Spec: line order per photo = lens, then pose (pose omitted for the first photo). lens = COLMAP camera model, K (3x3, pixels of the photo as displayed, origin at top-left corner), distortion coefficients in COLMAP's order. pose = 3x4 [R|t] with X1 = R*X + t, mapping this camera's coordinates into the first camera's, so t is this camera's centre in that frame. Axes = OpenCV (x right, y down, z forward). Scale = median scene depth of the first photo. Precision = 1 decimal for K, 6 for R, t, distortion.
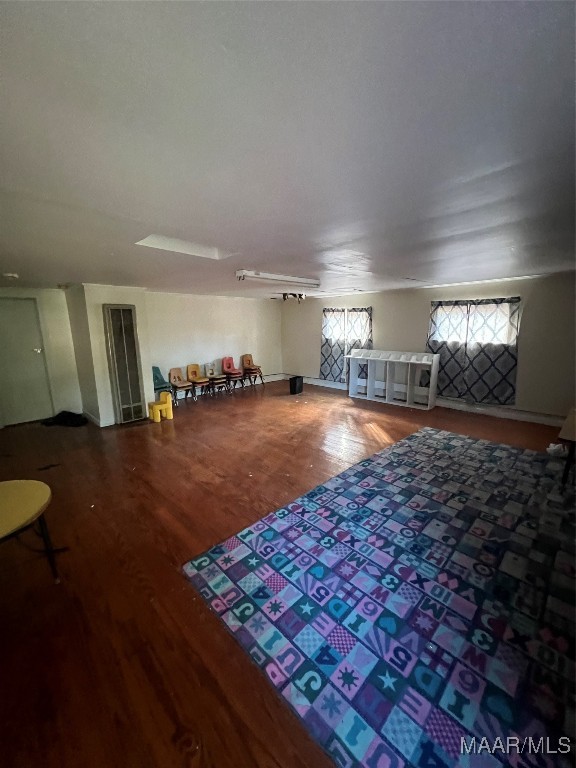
lens RADIAL K [[308.2, 0, 289.8], [0, 308.2, 383.8], [0, 0, 1]] dist [-0.011393, -0.000068]
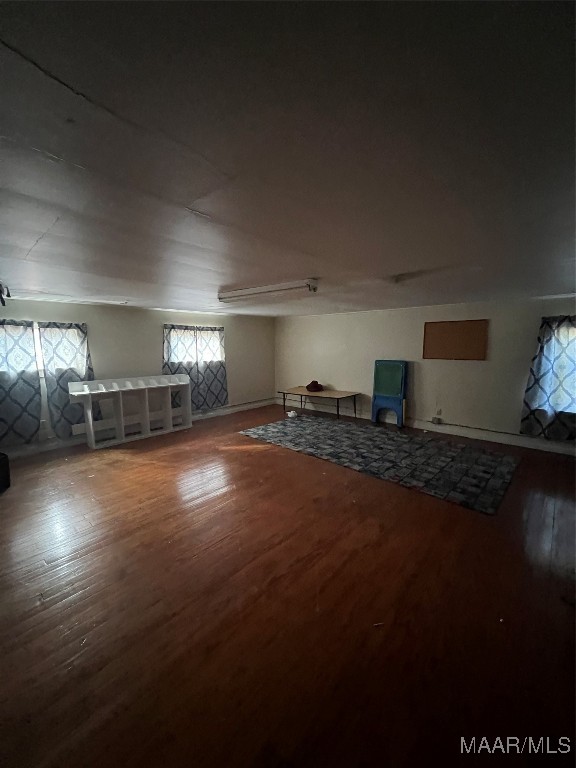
lens RADIAL K [[308.2, 0, 288.9], [0, 308.2, 382.1], [0, 0, 1]] dist [-0.011393, -0.000068]
pose [[-0.060102, -0.108644, 0.992262, -0.667544], [0.192216, 0.974195, 0.118309, -0.138542], [-0.979510, 0.197839, -0.037668, 0.760738]]
